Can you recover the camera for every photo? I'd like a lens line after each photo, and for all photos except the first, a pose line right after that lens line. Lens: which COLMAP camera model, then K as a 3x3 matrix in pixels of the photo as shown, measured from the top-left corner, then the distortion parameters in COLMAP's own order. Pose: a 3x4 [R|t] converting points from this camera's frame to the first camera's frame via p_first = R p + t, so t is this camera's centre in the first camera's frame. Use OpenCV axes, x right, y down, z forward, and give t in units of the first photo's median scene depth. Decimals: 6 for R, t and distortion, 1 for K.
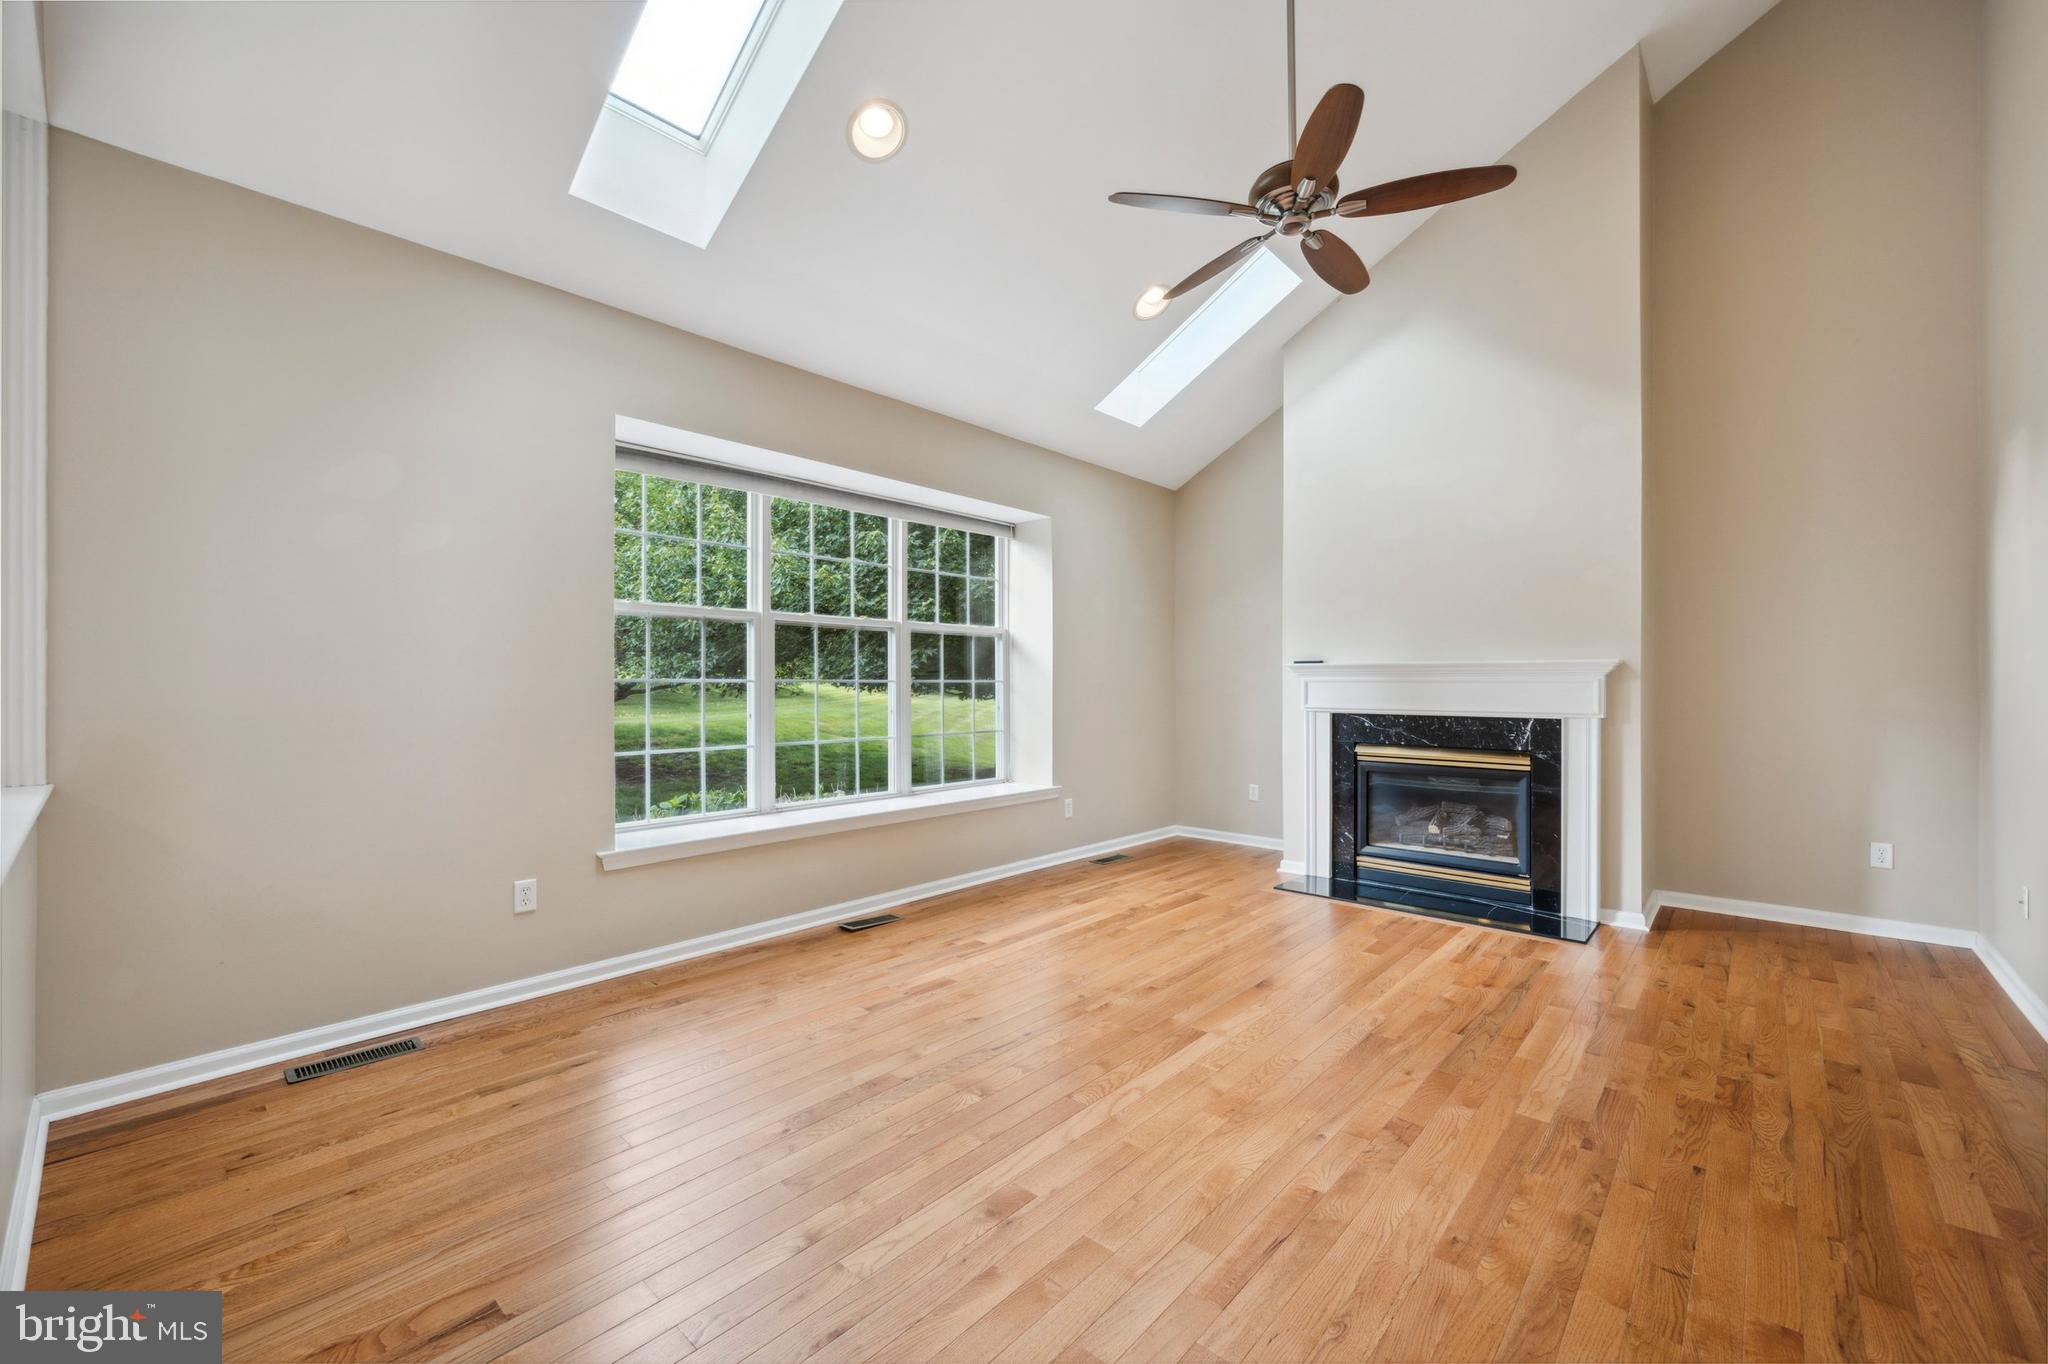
lens RADIAL K [[823.3, 0, 1035.0], [0, 823.3, 681.4], [0, 0, 1]] dist [0.002745, 0.000969]
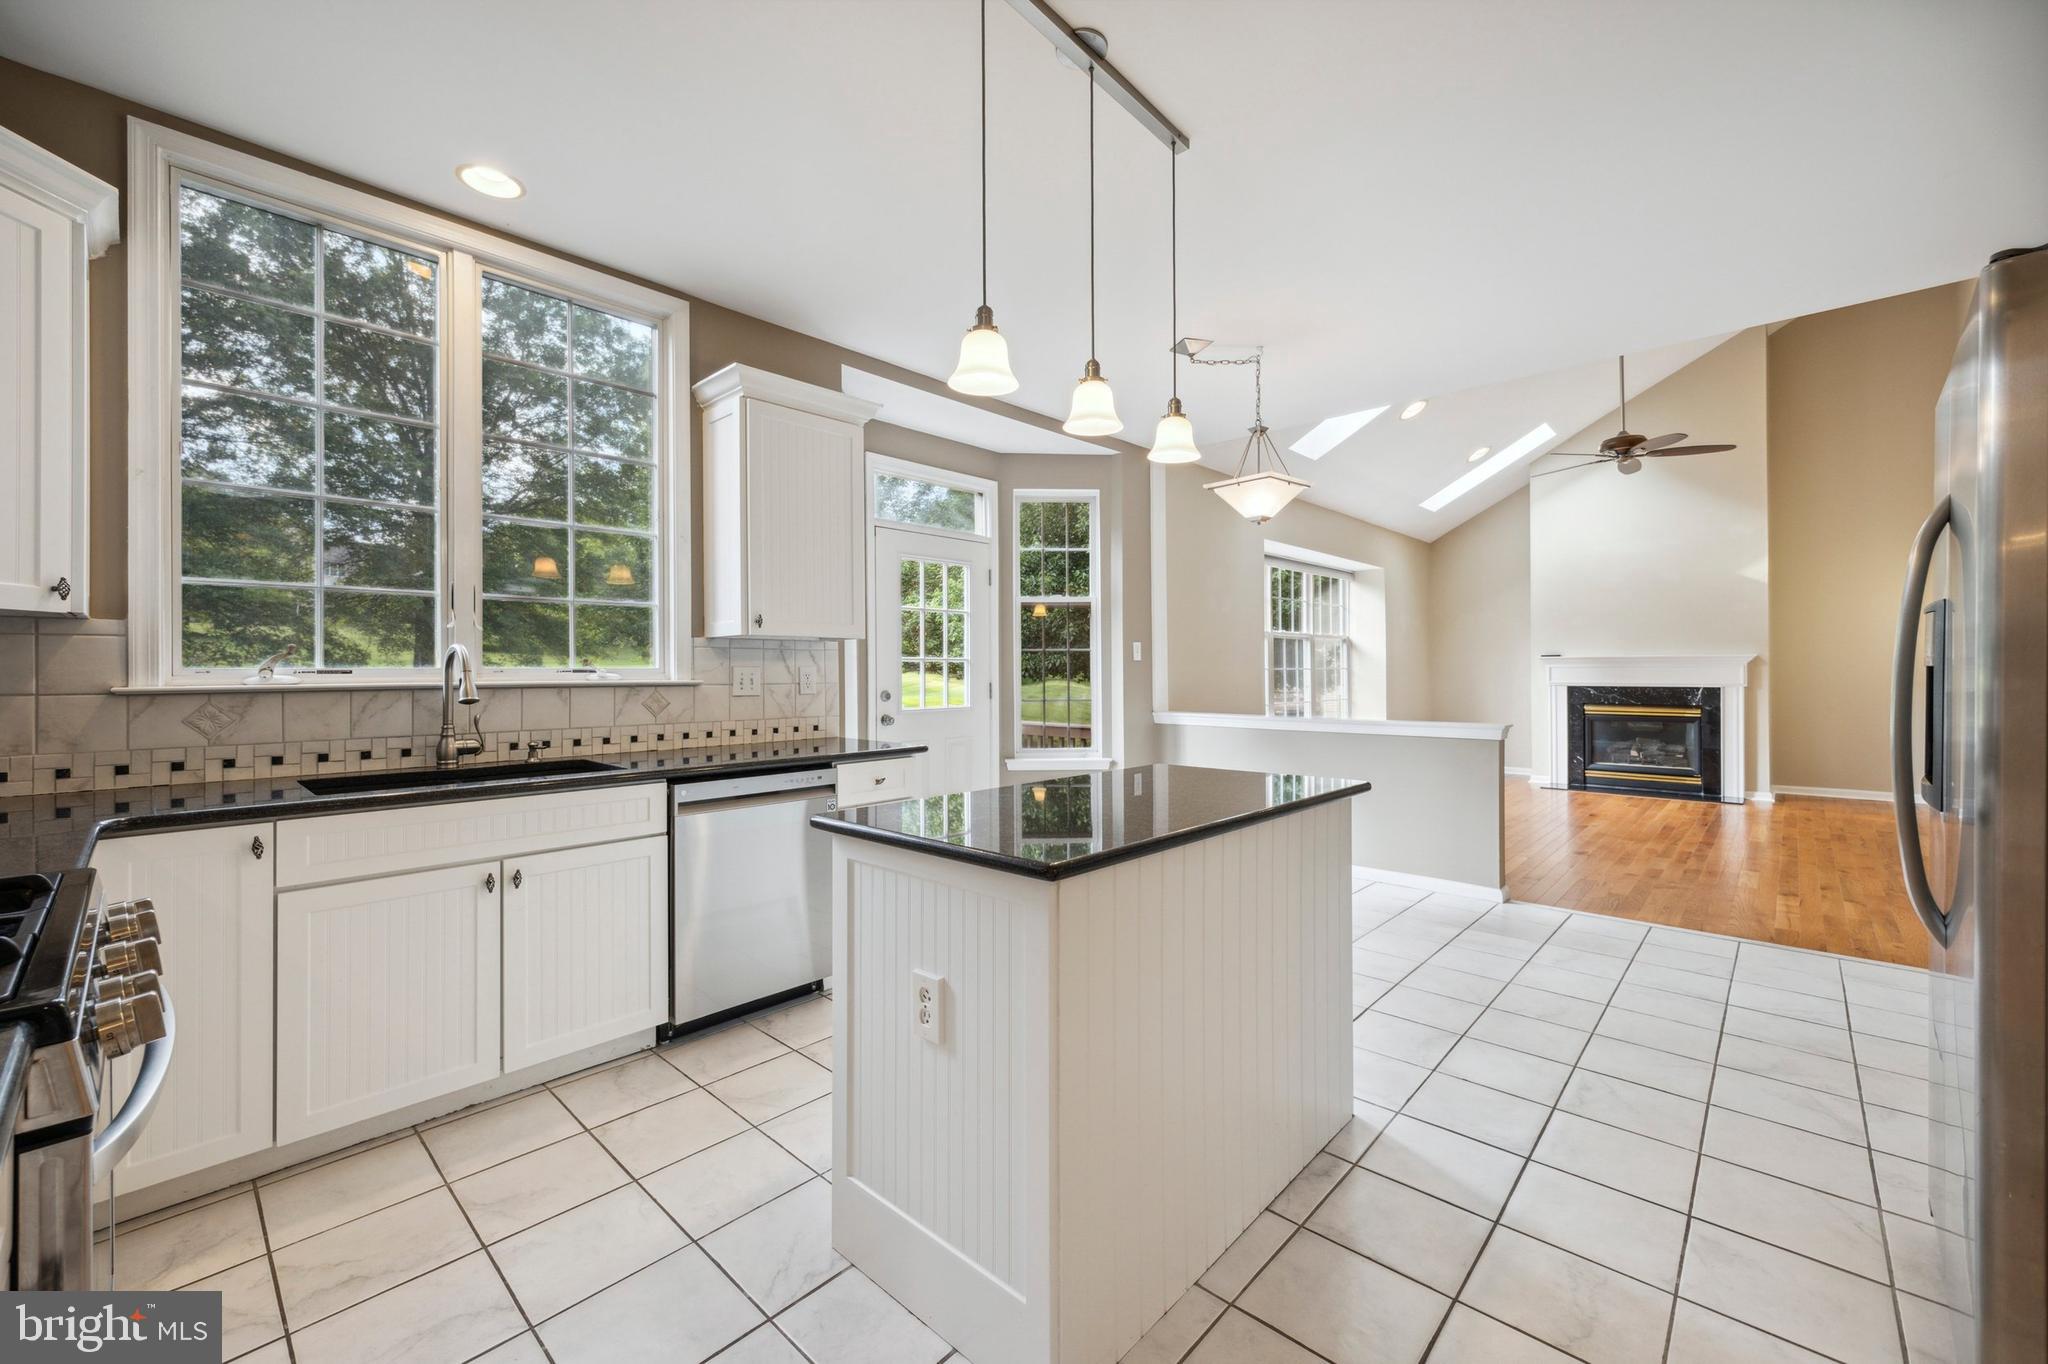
lens RADIAL K [[823.3, 0, 1021.1], [0, 823.3, 670.6], [0, 0, 1]] dist [0.002745, 0.000969]
pose [[0.999620, -0.007544, -0.026510, -0.811449], [0.007679, 0.999958, 0.005003, -0.011303], [0.026471, -0.005204, 0.999636, -0.811336]]
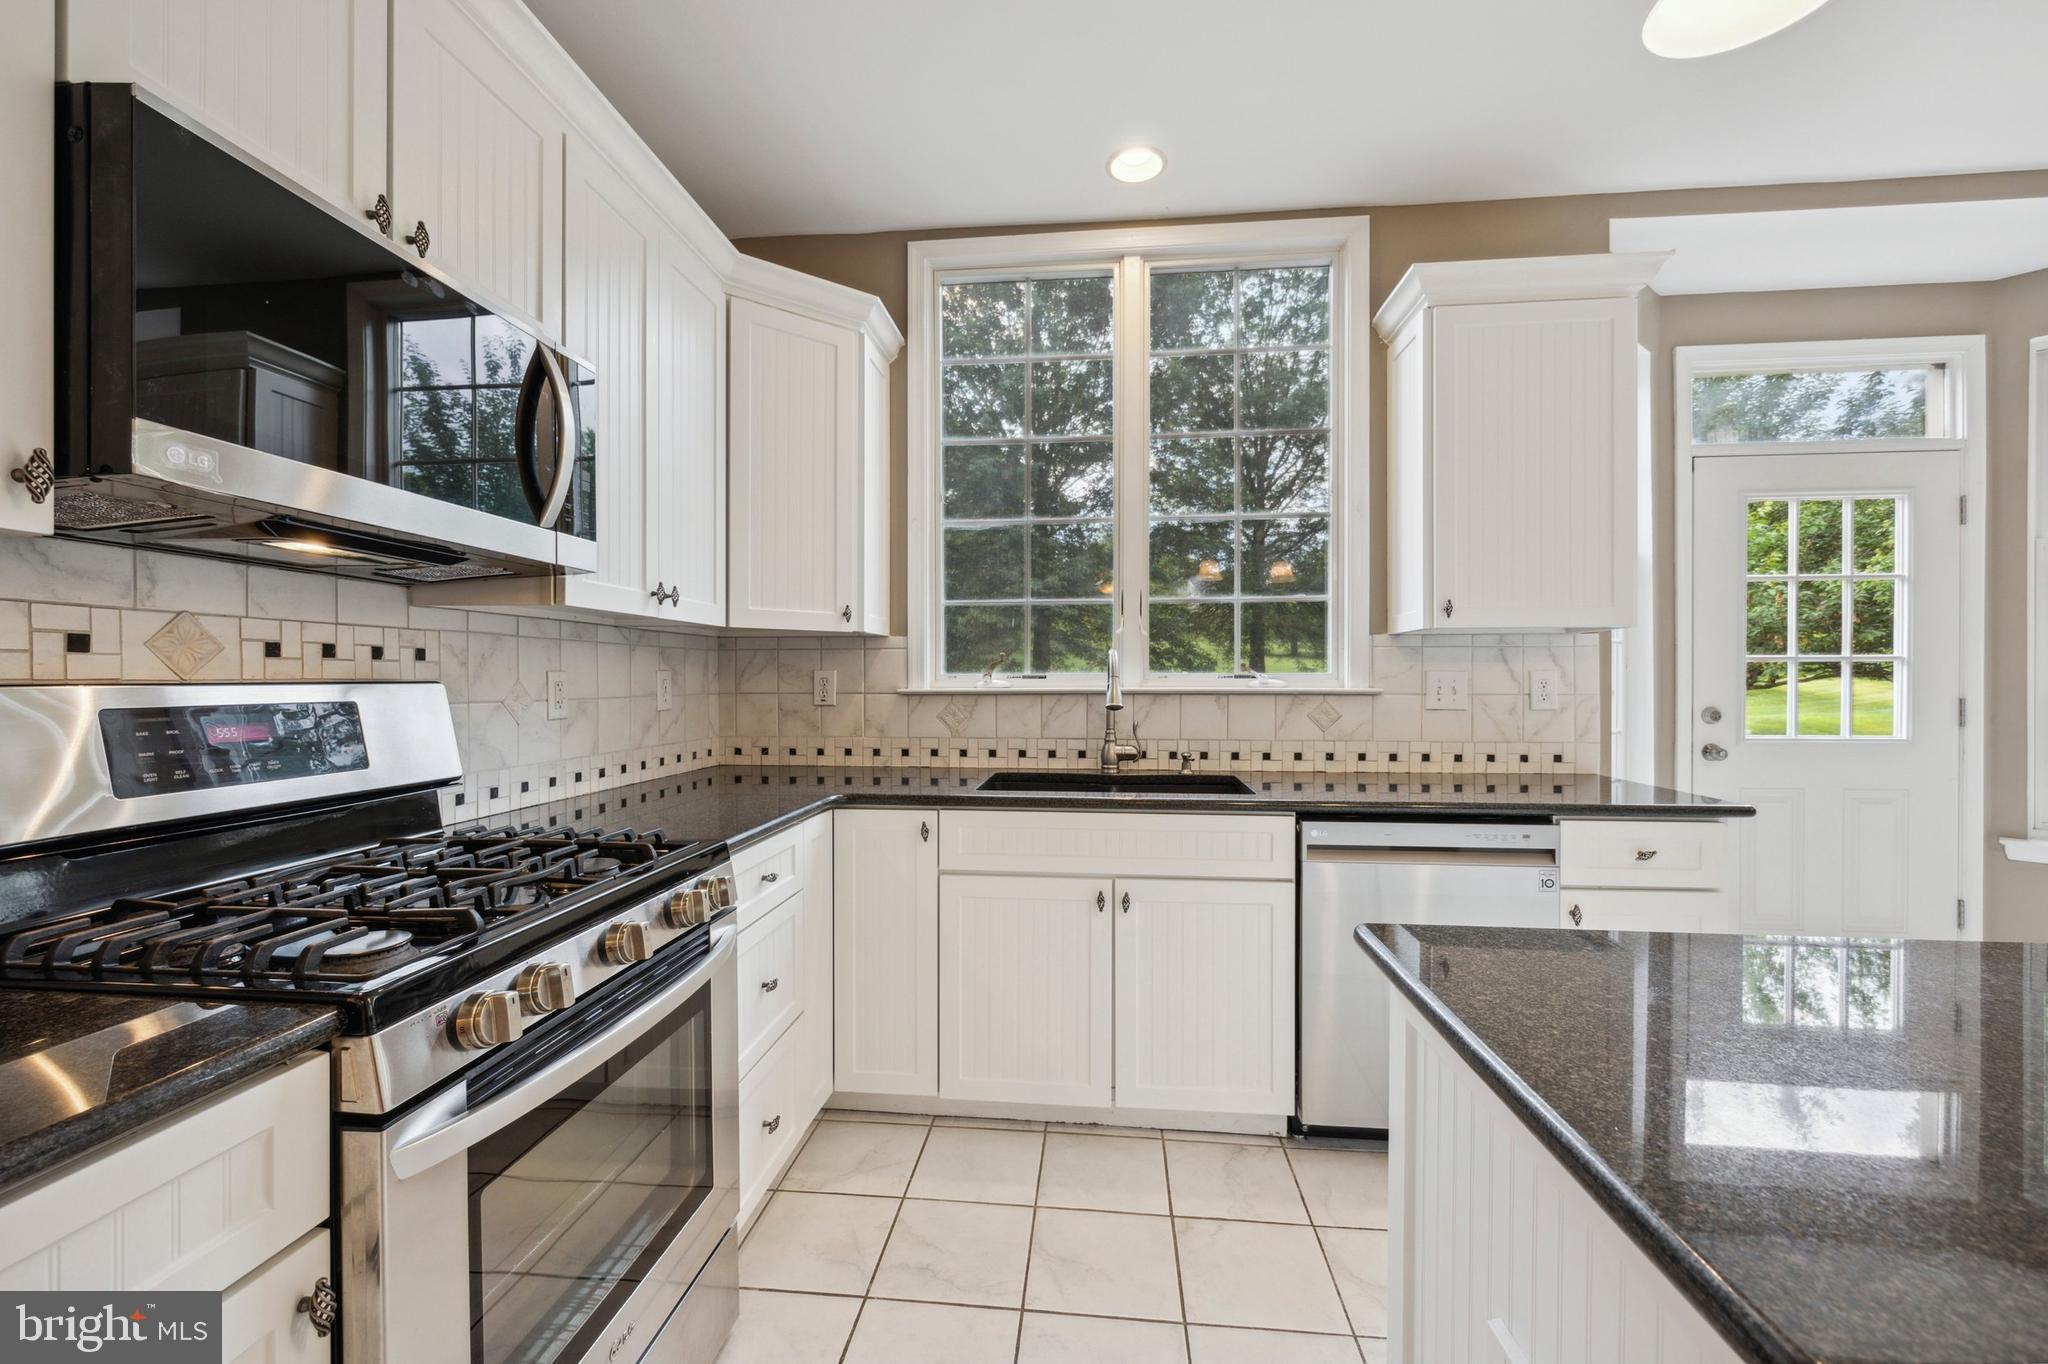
lens RADIAL K [[823.3, 0, 1025.1], [0, 823.3, 687.4], [0, 0, 1]] dist [0.002745, 0.000969]
pose [[0.586613, 0.005230, -0.809850, -0.790919], [0.008283, 0.999888, 0.012456, -0.011324], [0.809825, -0.014015, 0.586504, -0.632054]]
